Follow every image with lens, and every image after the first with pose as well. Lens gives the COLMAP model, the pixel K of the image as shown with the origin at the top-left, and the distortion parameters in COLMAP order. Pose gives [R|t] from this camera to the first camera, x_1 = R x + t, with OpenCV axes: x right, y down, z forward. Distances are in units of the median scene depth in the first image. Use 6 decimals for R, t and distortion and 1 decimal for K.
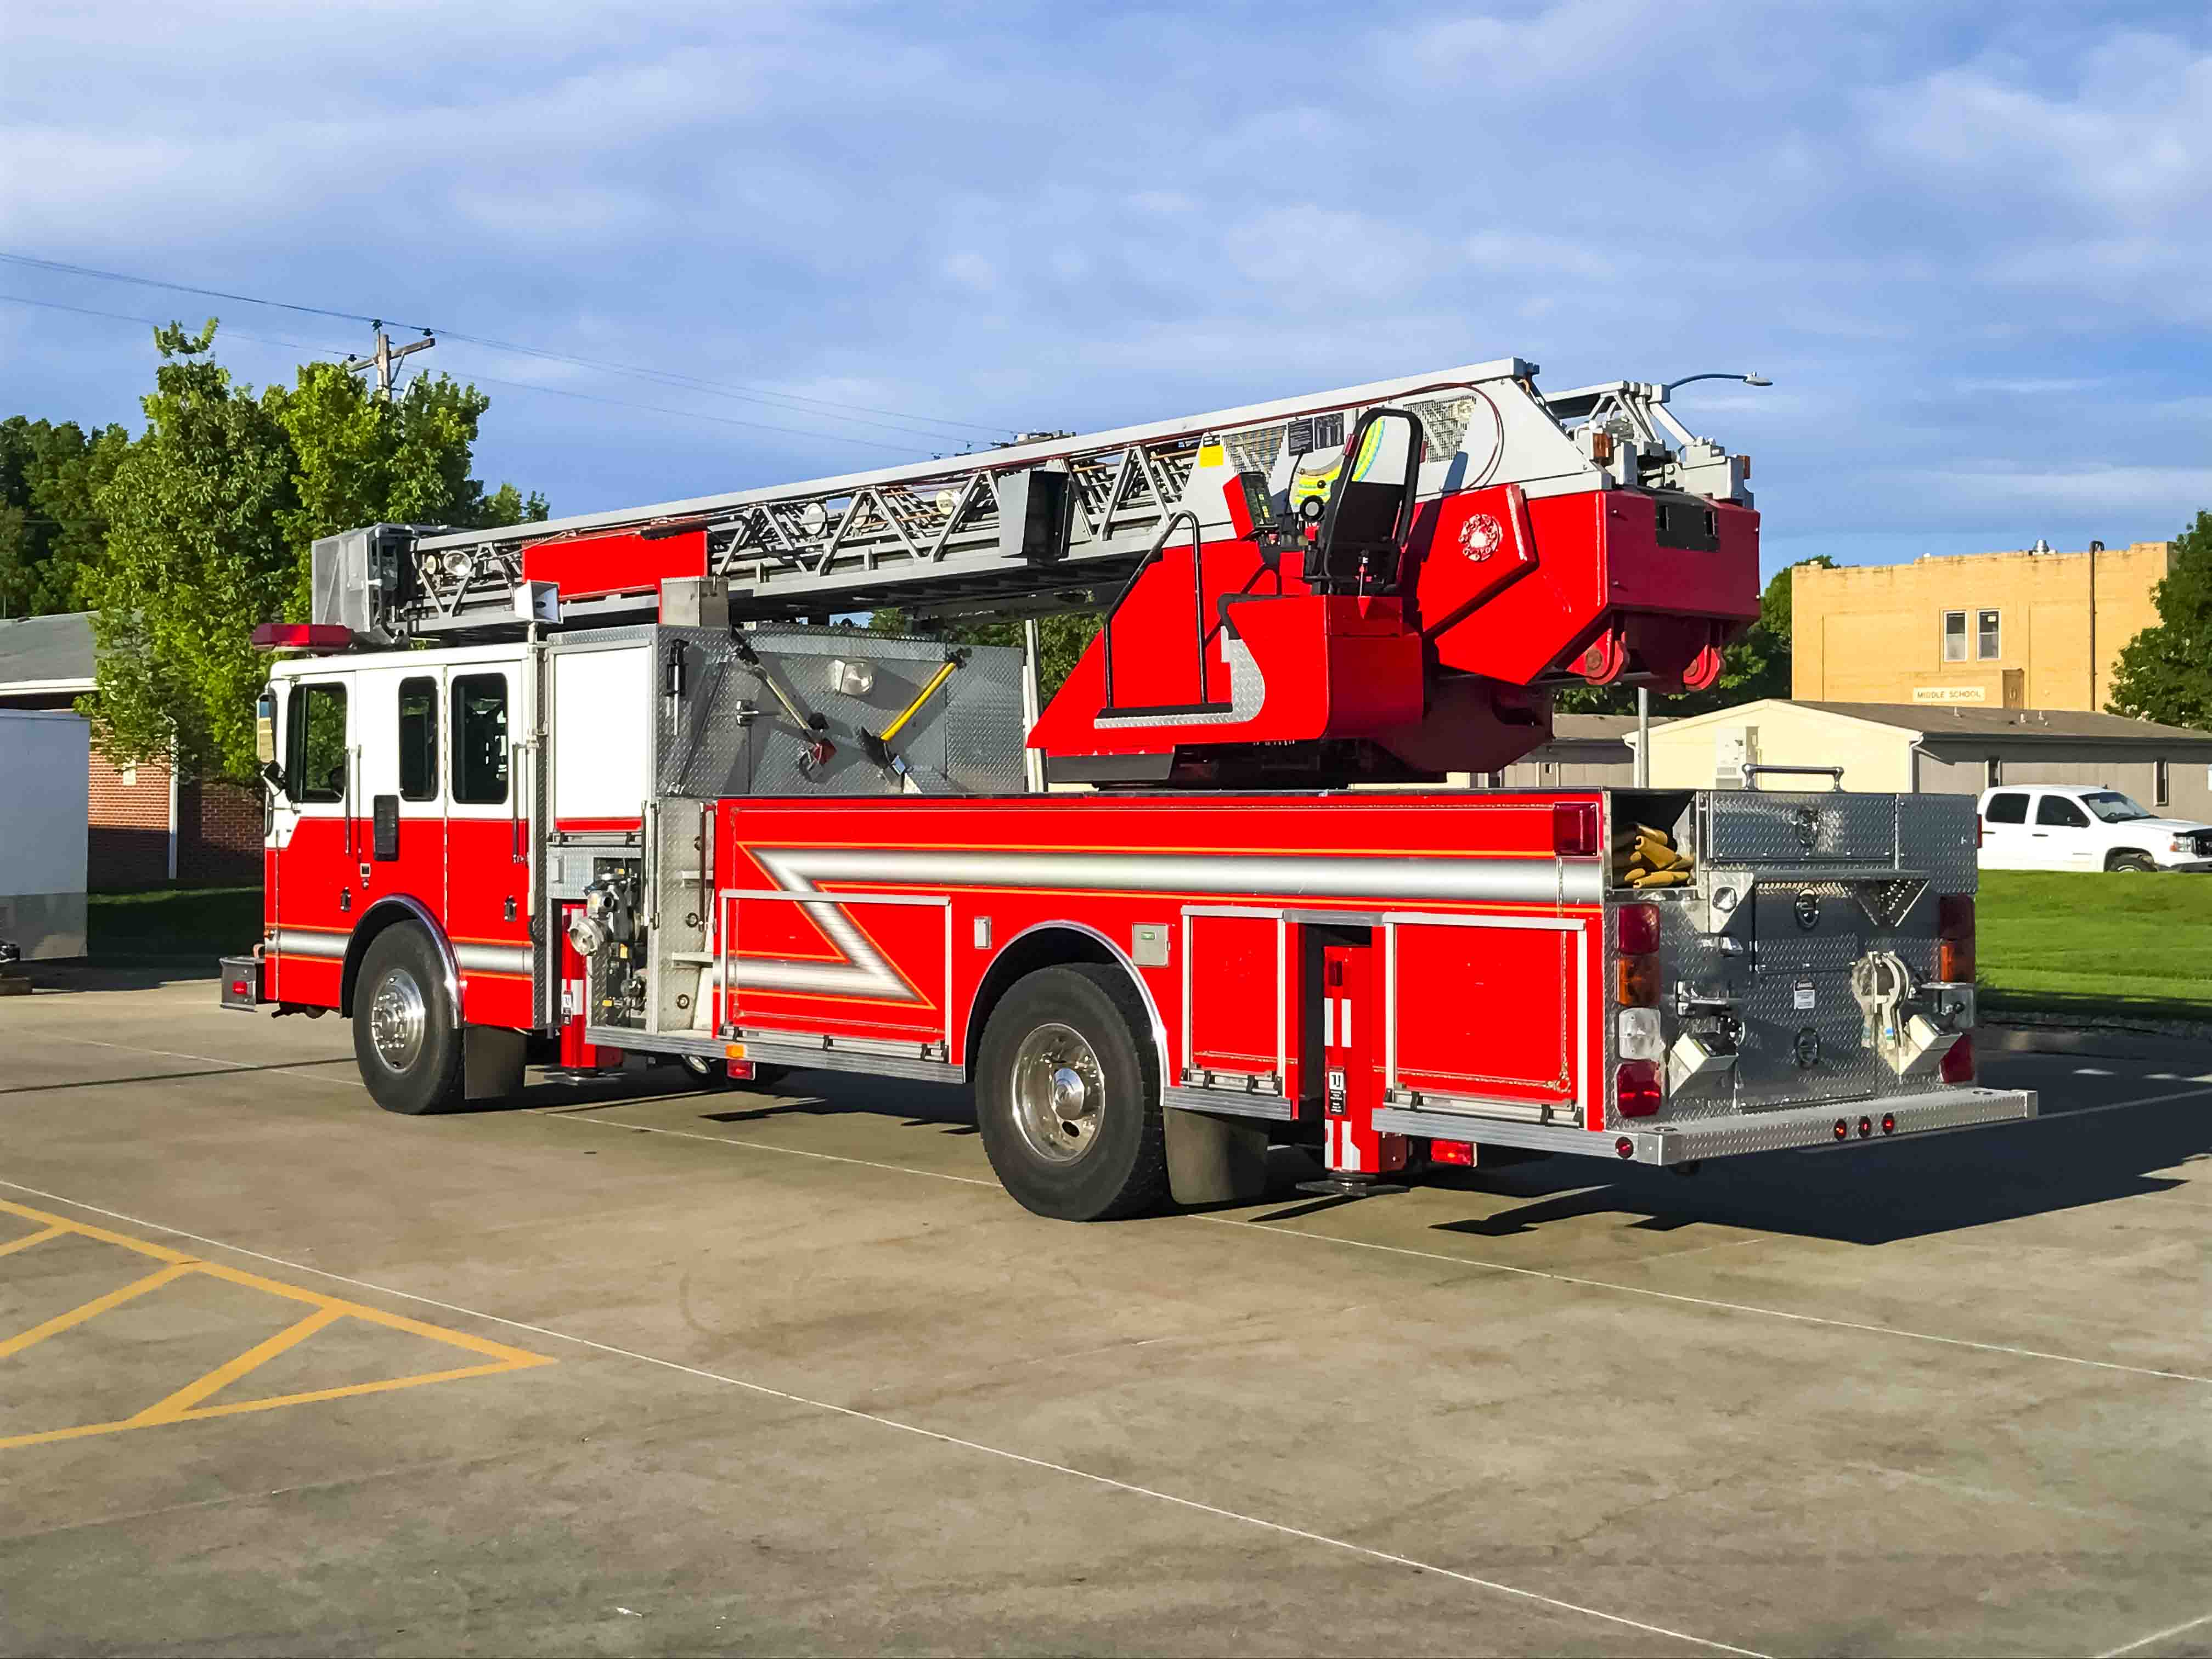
lens RADIAL K [[2811.8, 0, 1066.3], [0, 2811.8, 777.1], [0, 0, 1]] dist [0.050341, 0.000000]
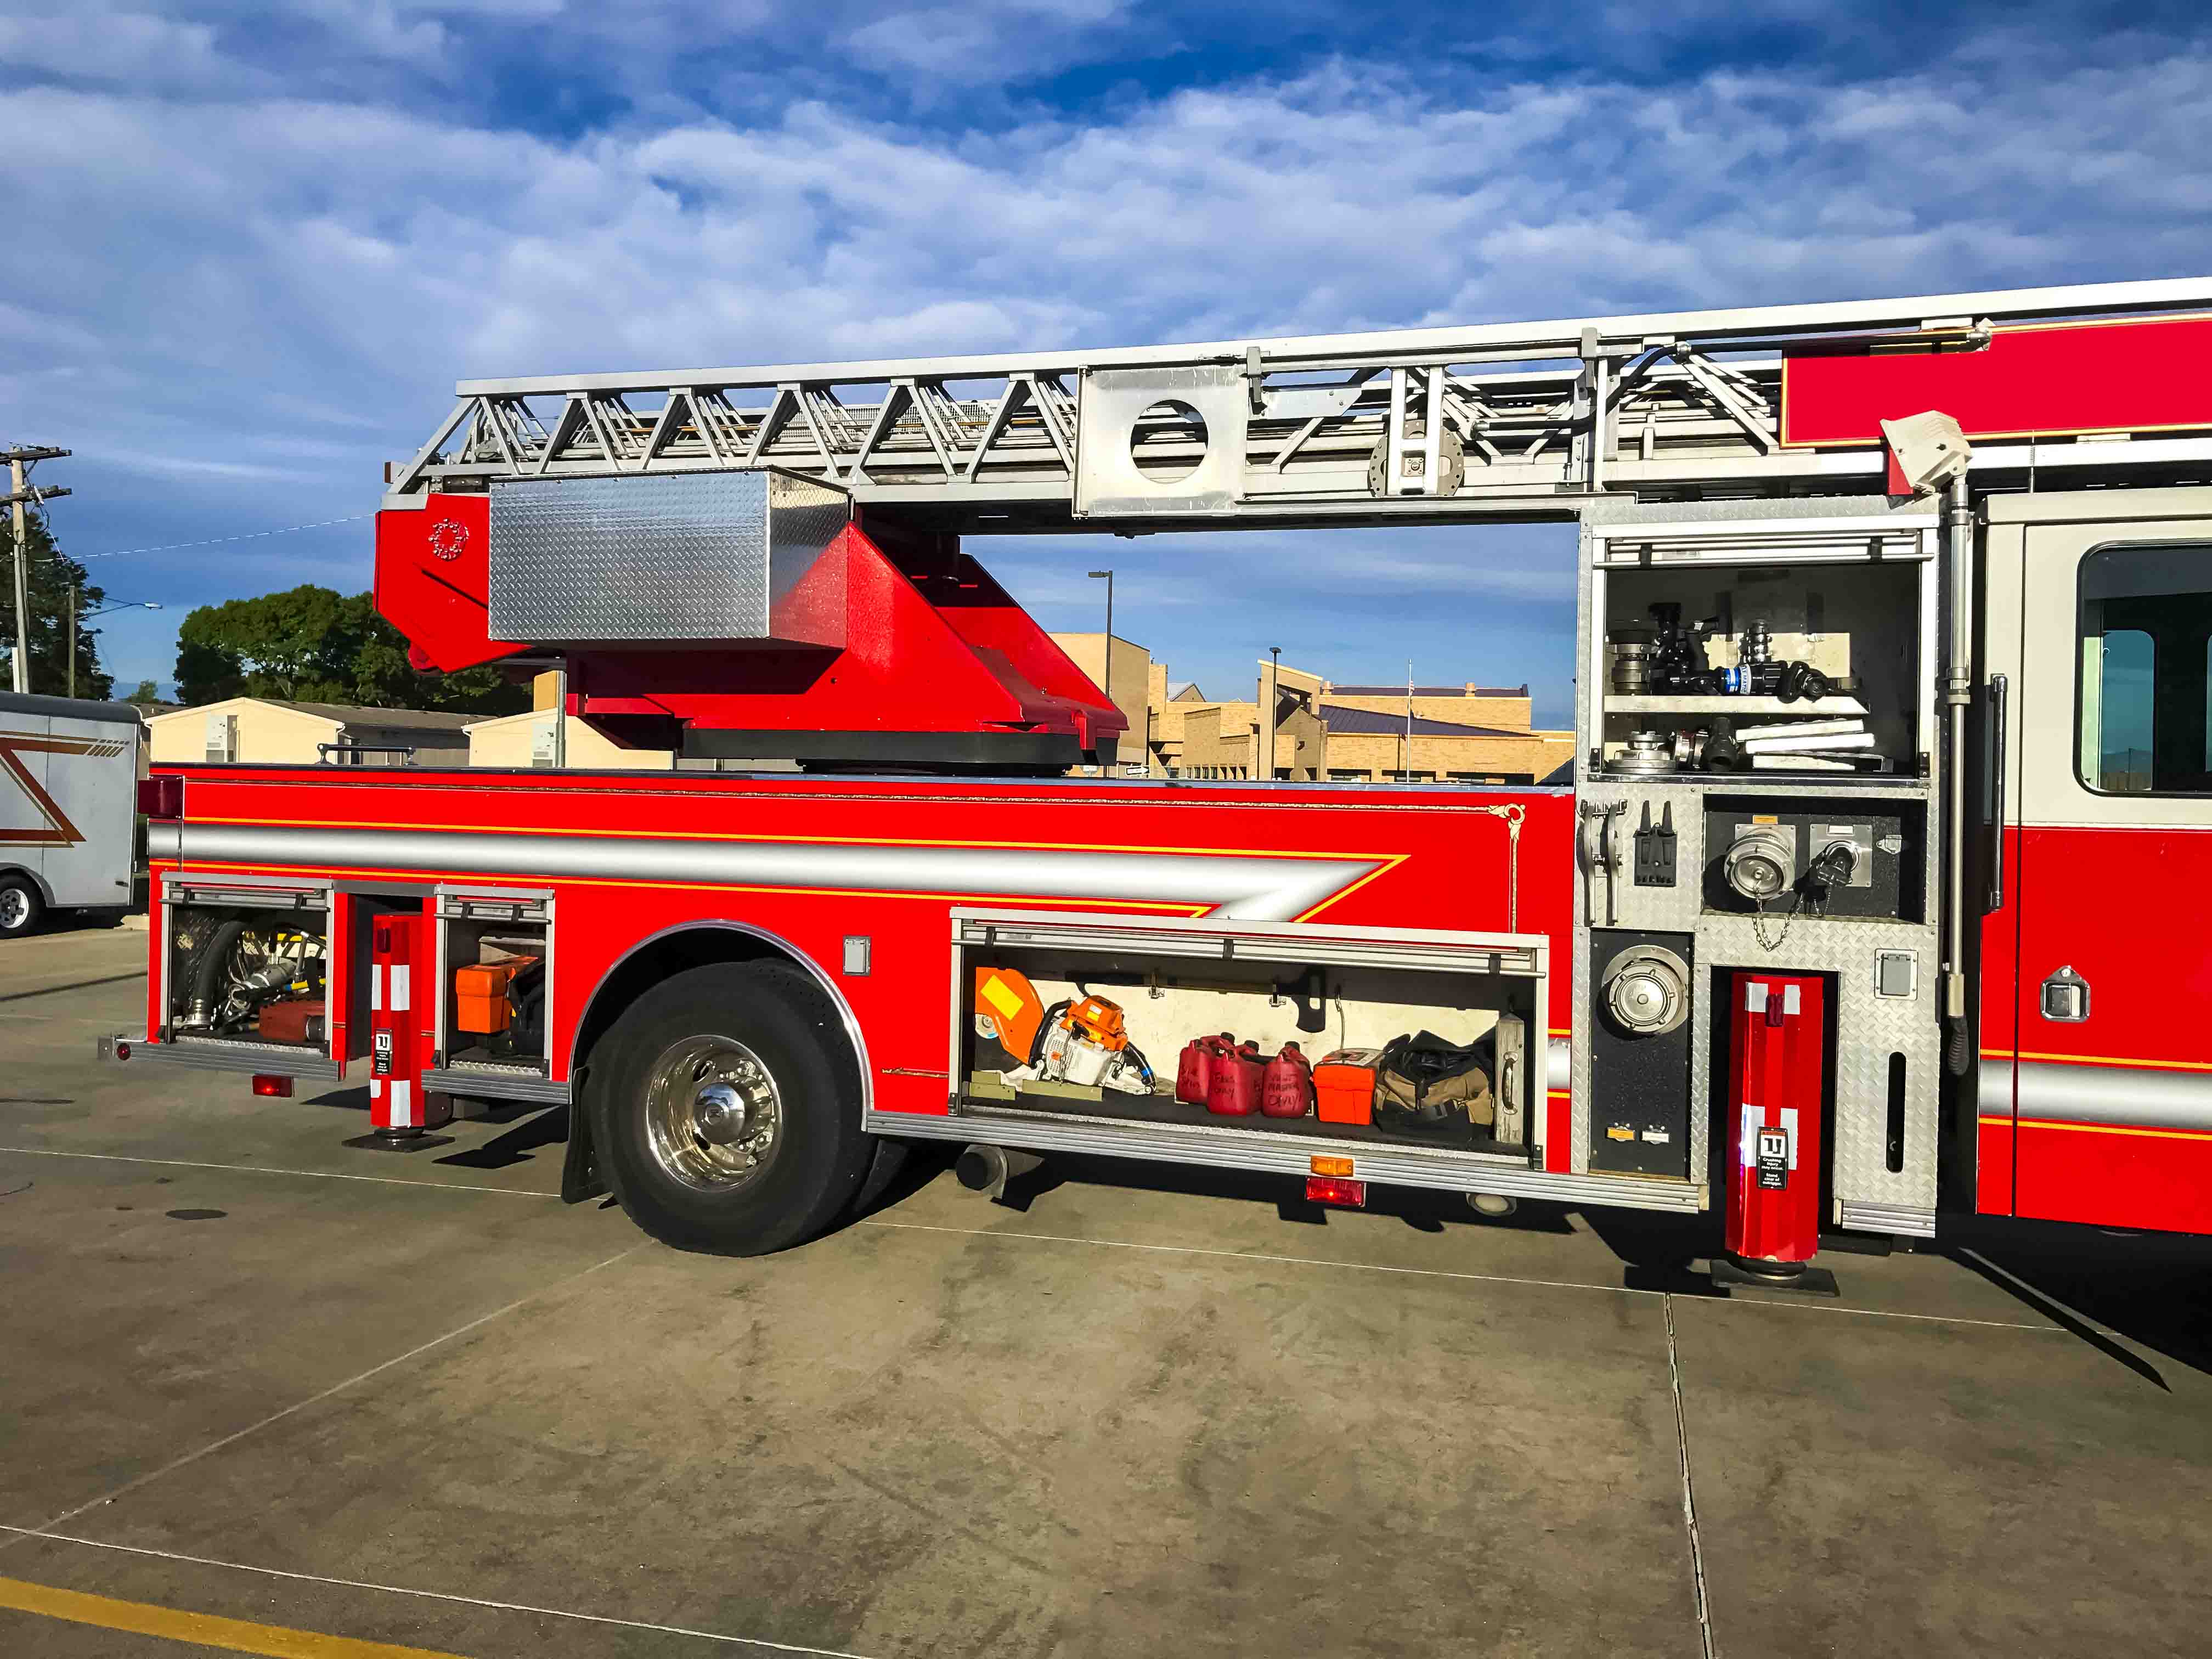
lens RADIAL K [[1833.7, 0, 1083.7], [0, 1833.7, 825.1], [0, 0, 1]] dist [0.016391, 0.014709]
pose [[0.835243, 0.006164, 0.549846, -0.241277], [-0.025627, 0.999287, 0.027726, 0.003604], [-0.549283, -0.037249, 0.834806, 0.422065]]
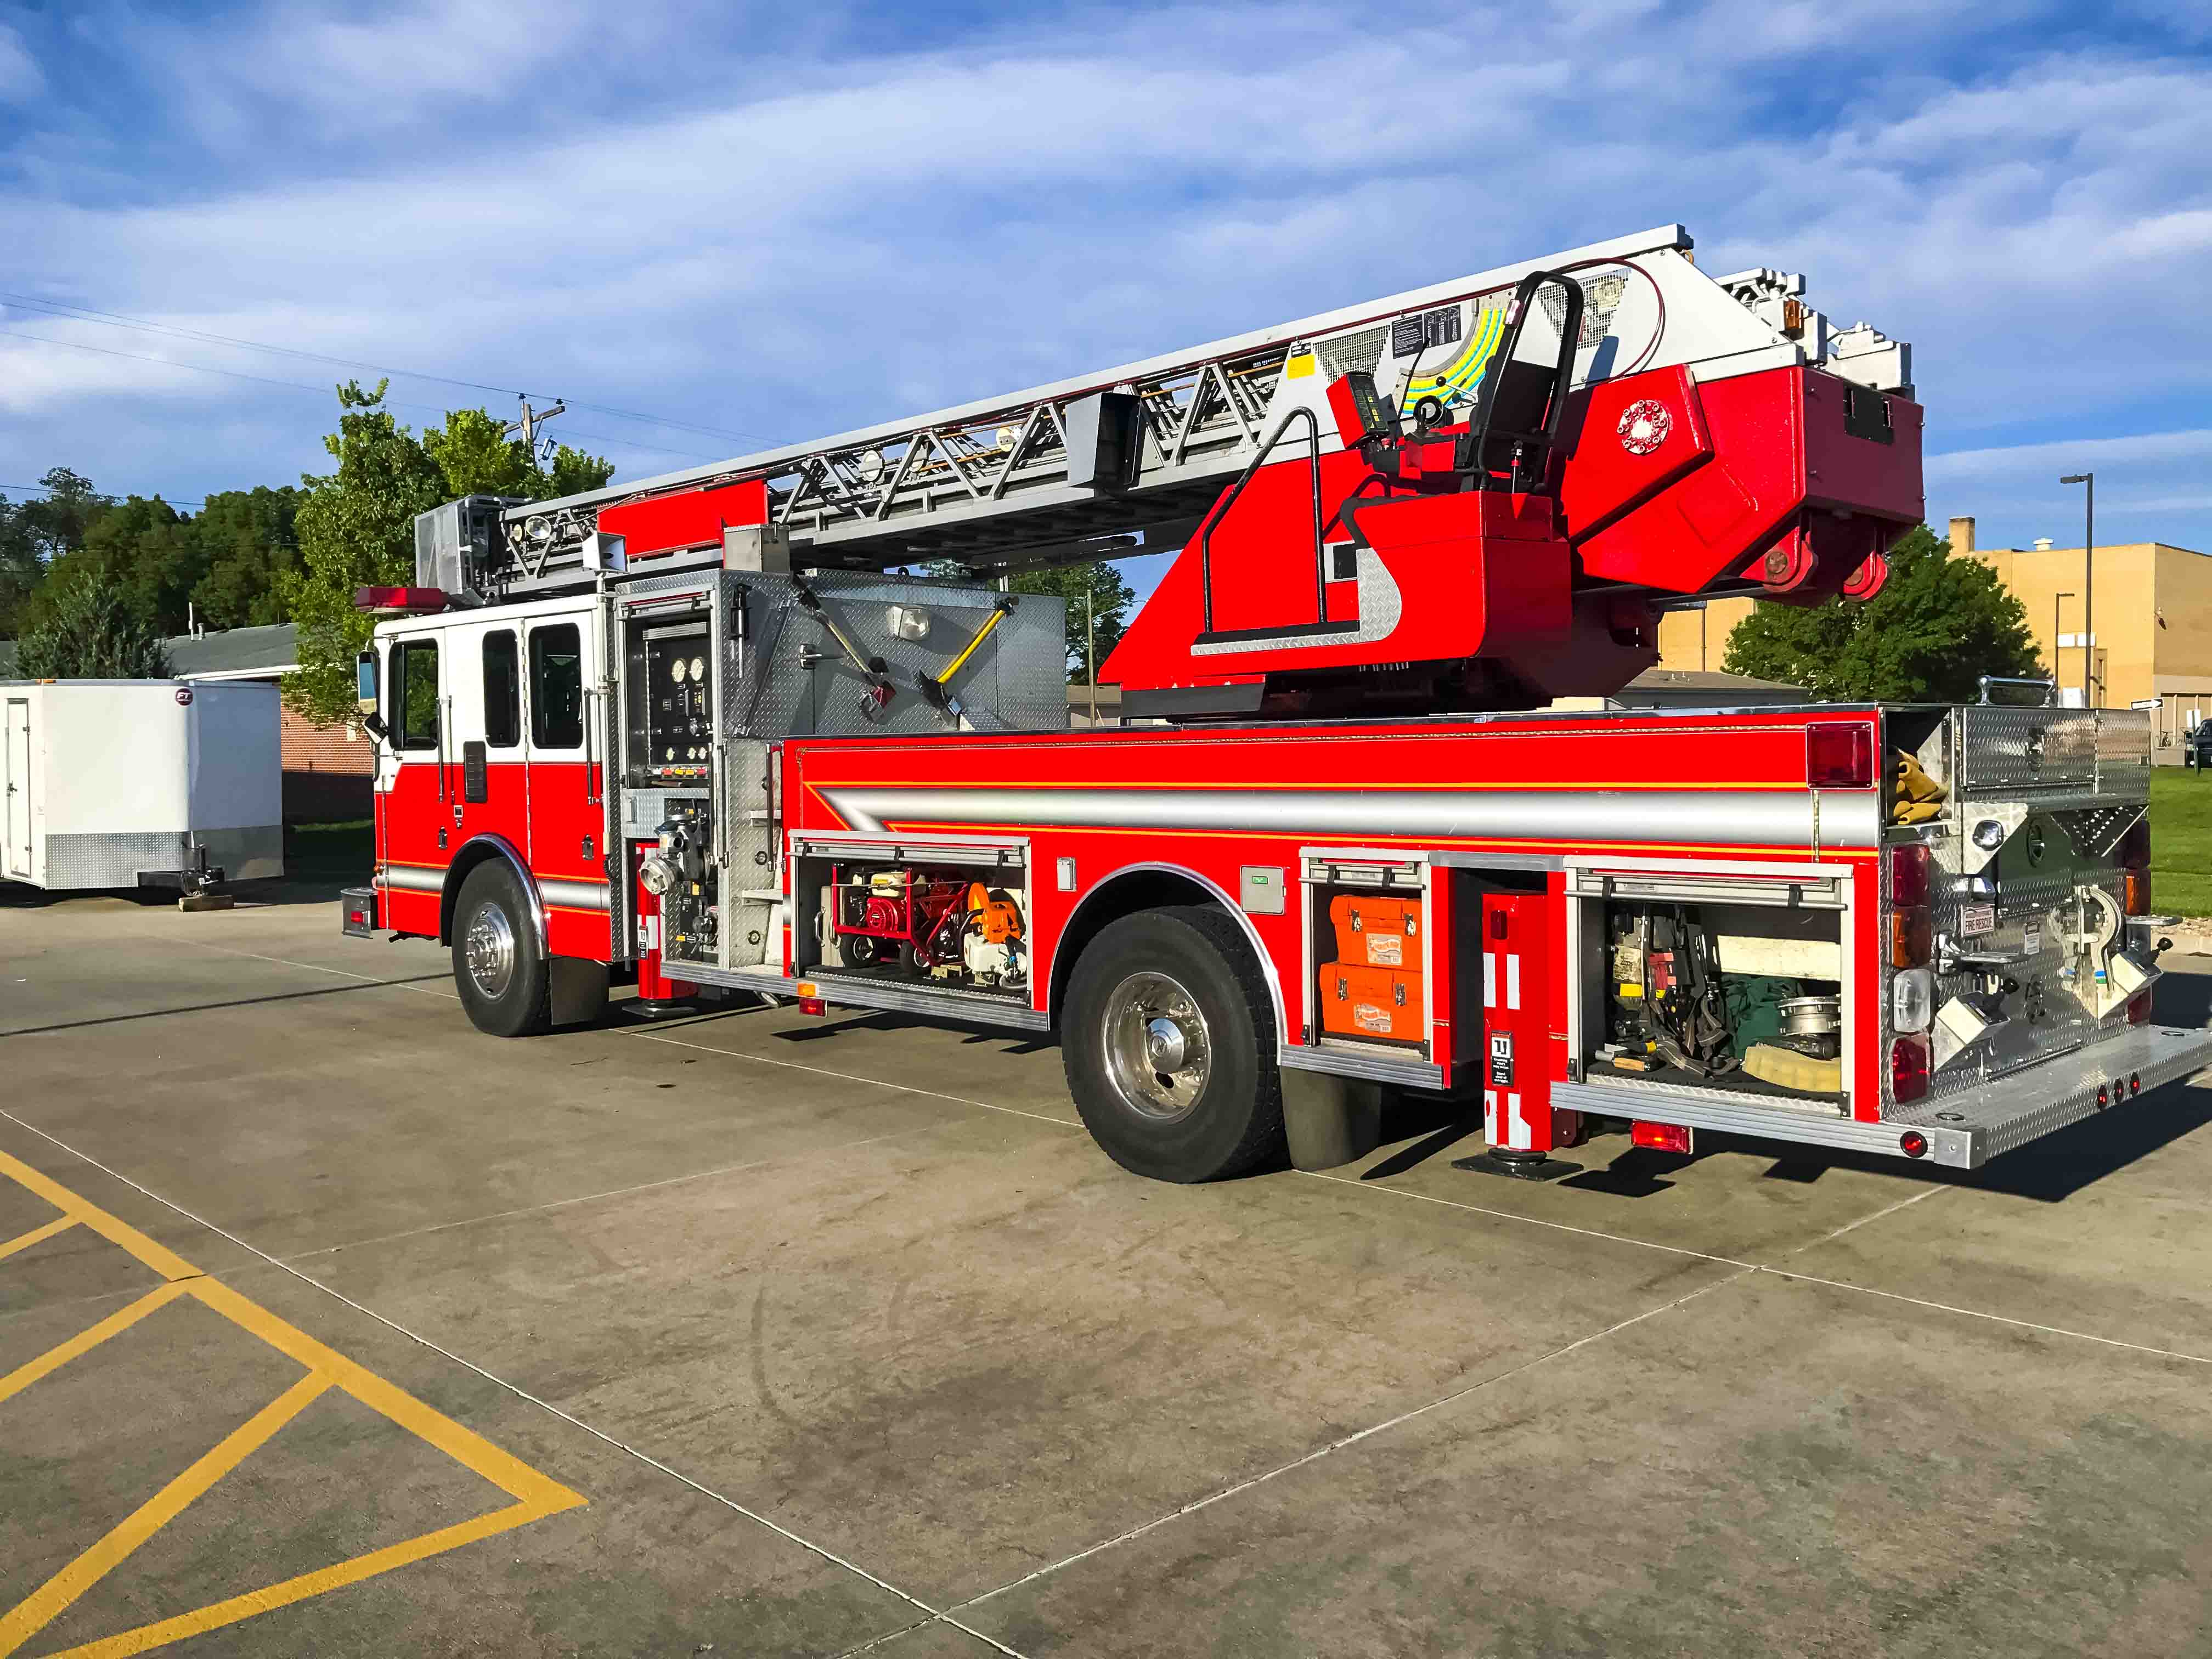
lens RADIAL K [[1833.7, 0, 1066.8], [0, 1833.7, 804.5], [0, 0, 1]] dist [0.016391, 0.014709]
pose [[0.999395, -0.016440, 0.030665, -0.040122], [0.015149, 0.999009, 0.041848, 0.004799], [-0.031323, -0.041358, 0.998653, 0.316380]]
